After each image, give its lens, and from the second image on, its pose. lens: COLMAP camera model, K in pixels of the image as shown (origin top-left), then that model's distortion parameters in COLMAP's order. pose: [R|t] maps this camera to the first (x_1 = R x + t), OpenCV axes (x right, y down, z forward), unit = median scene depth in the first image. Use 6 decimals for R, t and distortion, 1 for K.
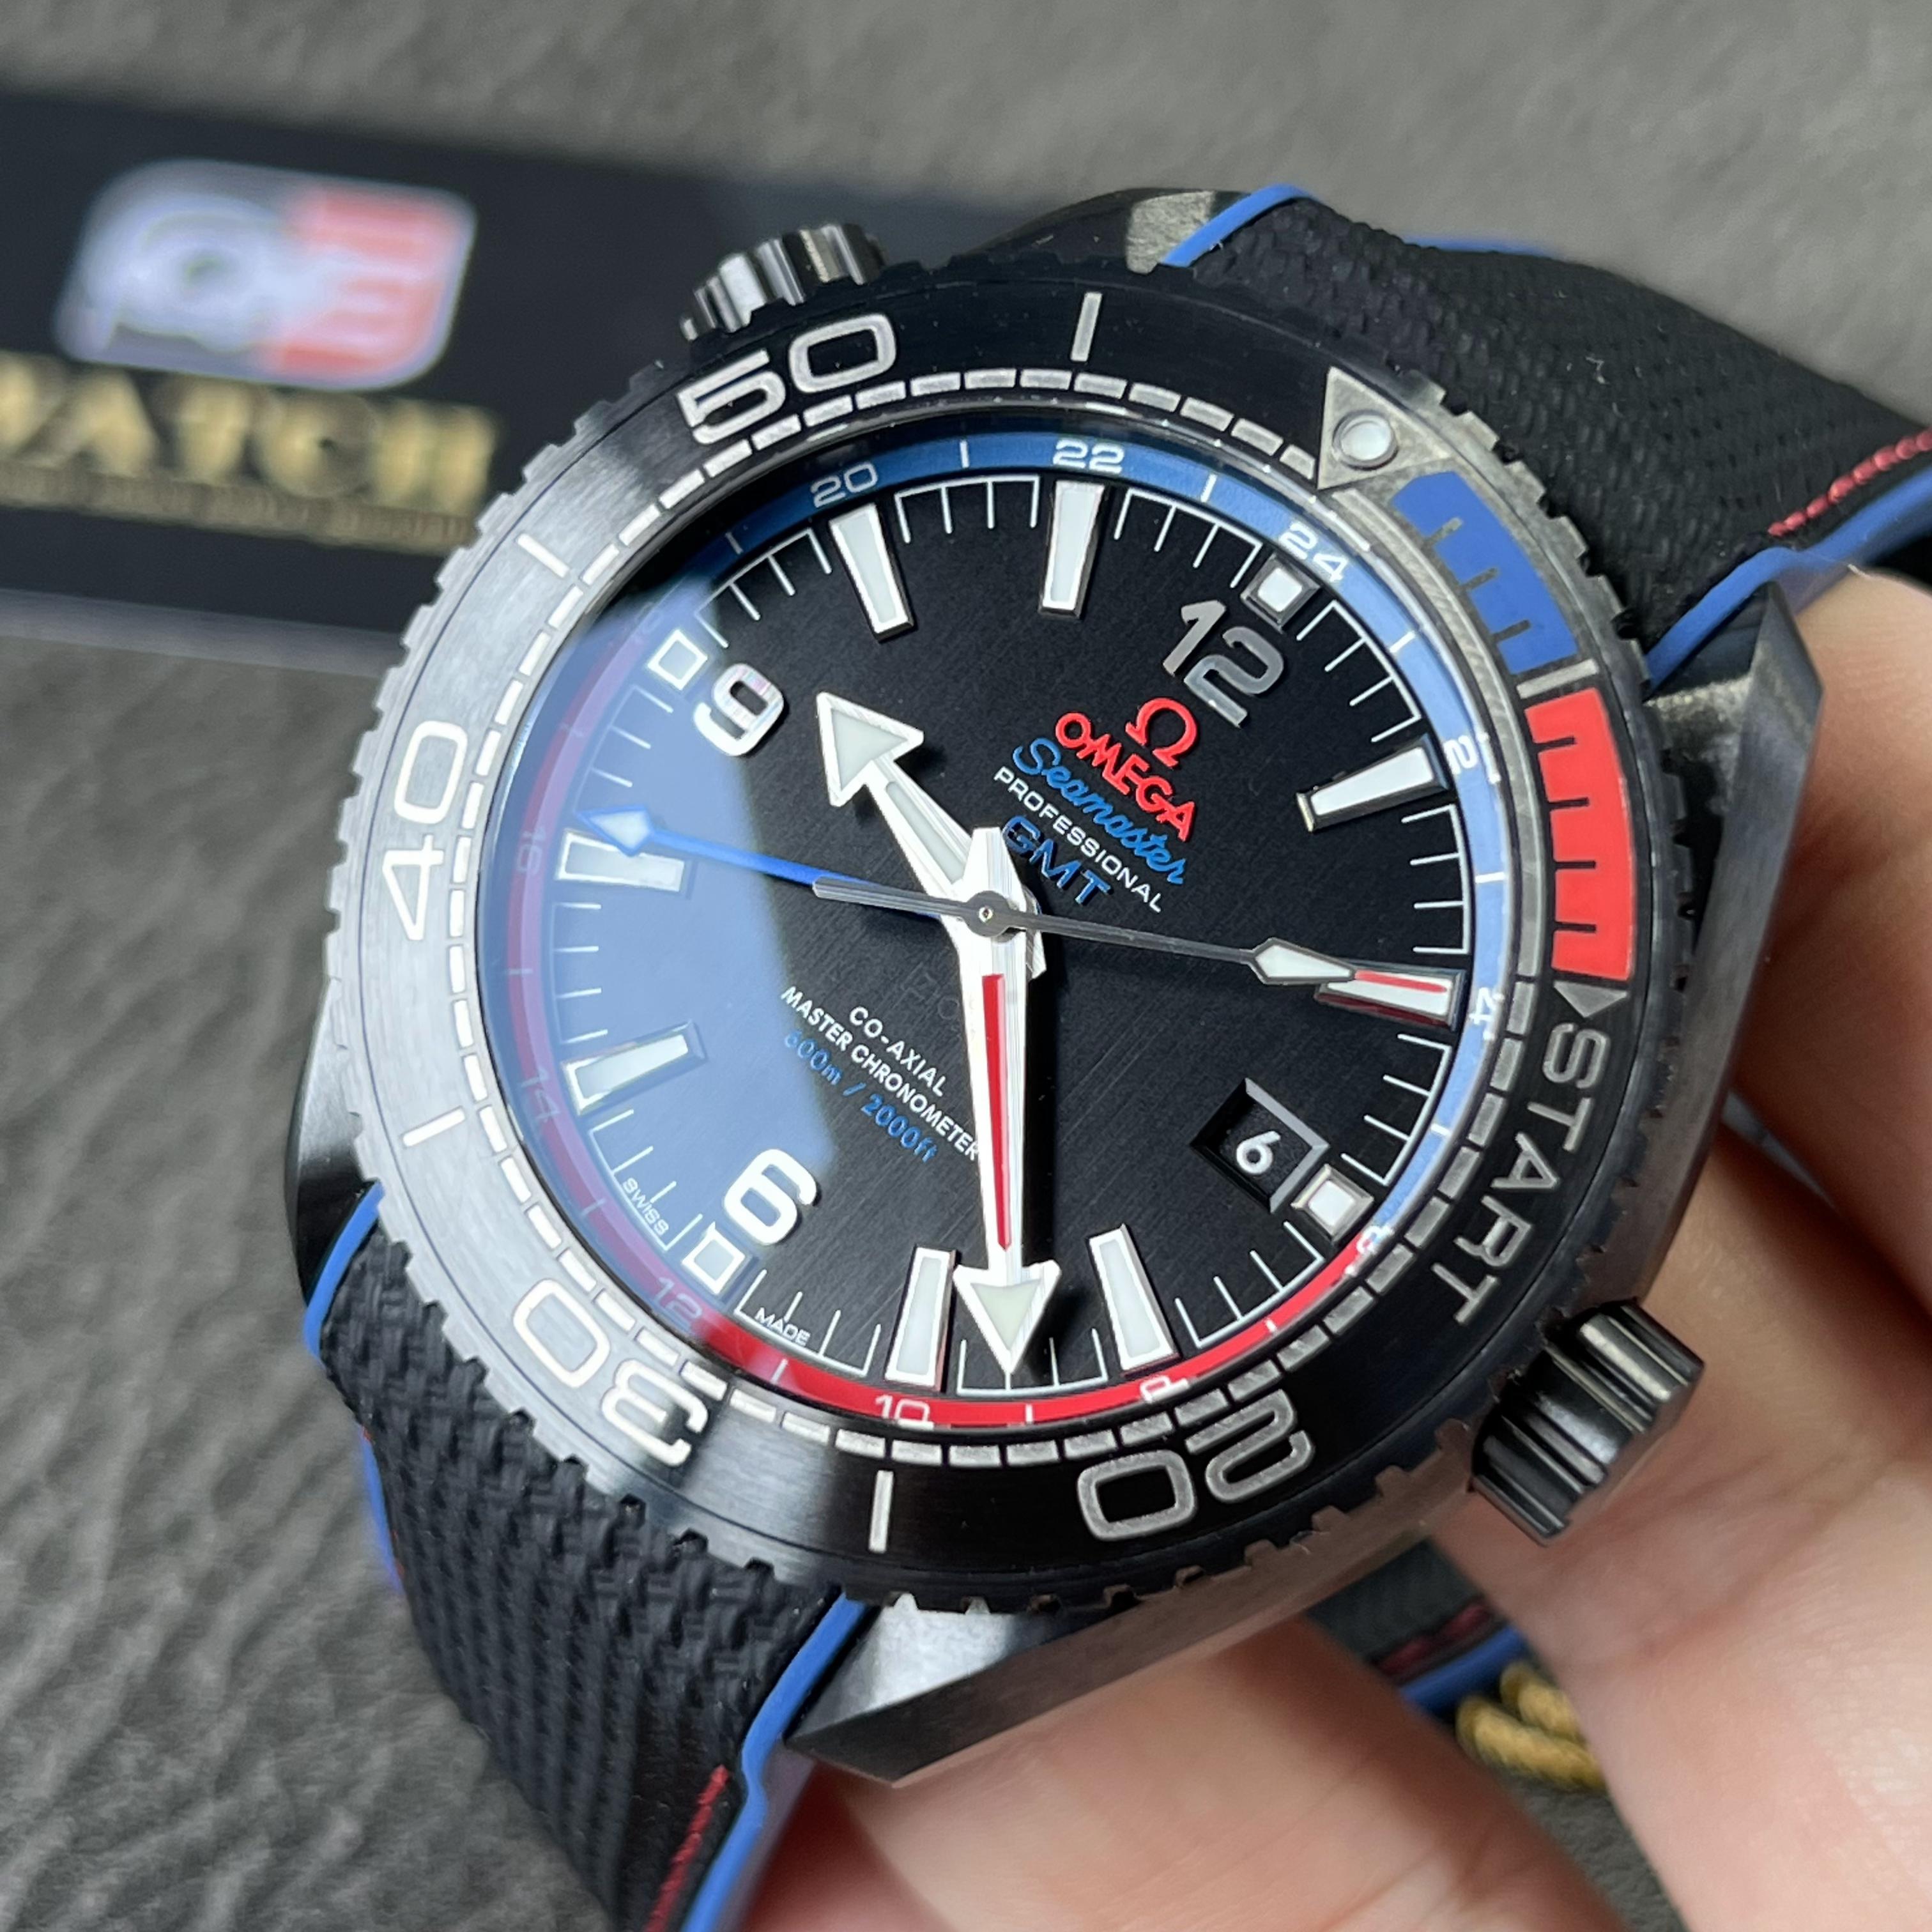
lens RADIAL K [[3833.2, 0, 957.4], [0, 3833.2, 1020.2], [0, 0, 1]] dist [0.147114, 0.130957]
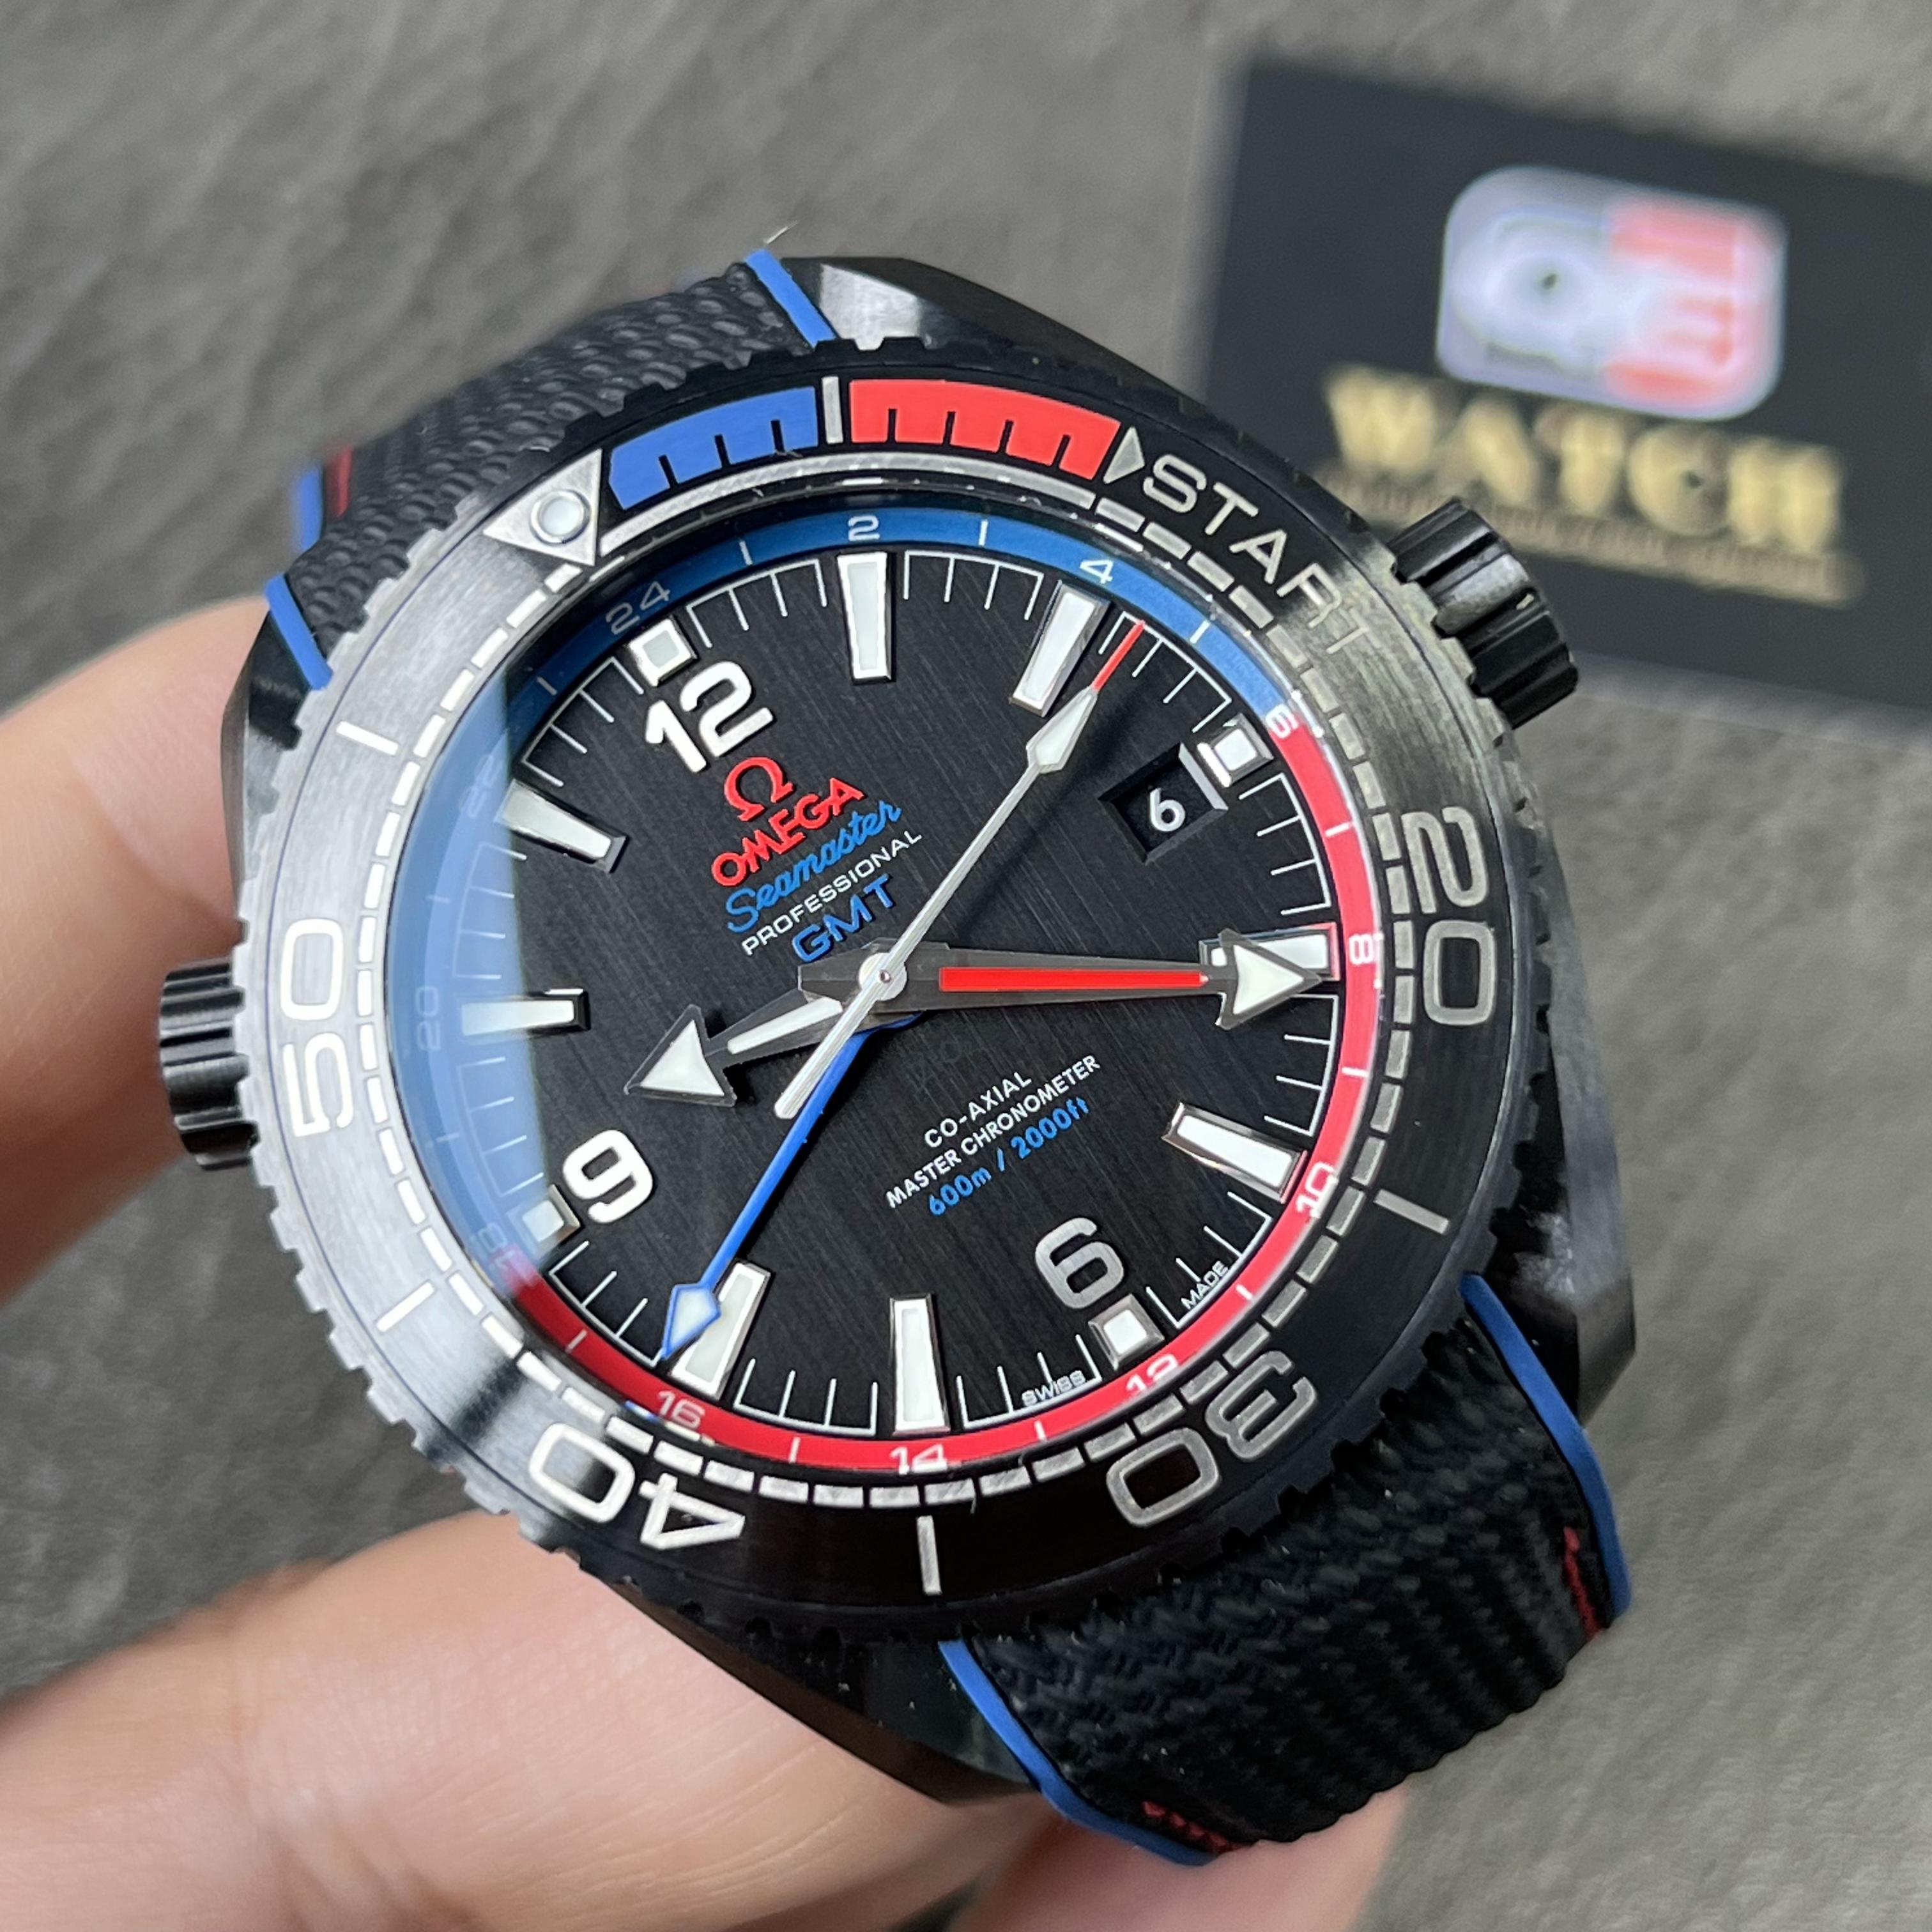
lens RADIAL K [[3833.2, 0, 957.4], [0, 3833.2, 1020.2], [0, 0, 1]] dist [0.147114, 0.130957]
pose [[0.272199, -0.924867, 0.265571, -0.271953], [0.955304, 0.292821, 0.040622, -0.046729], [-0.115334, 0.242644, 0.963235, -0.008533]]
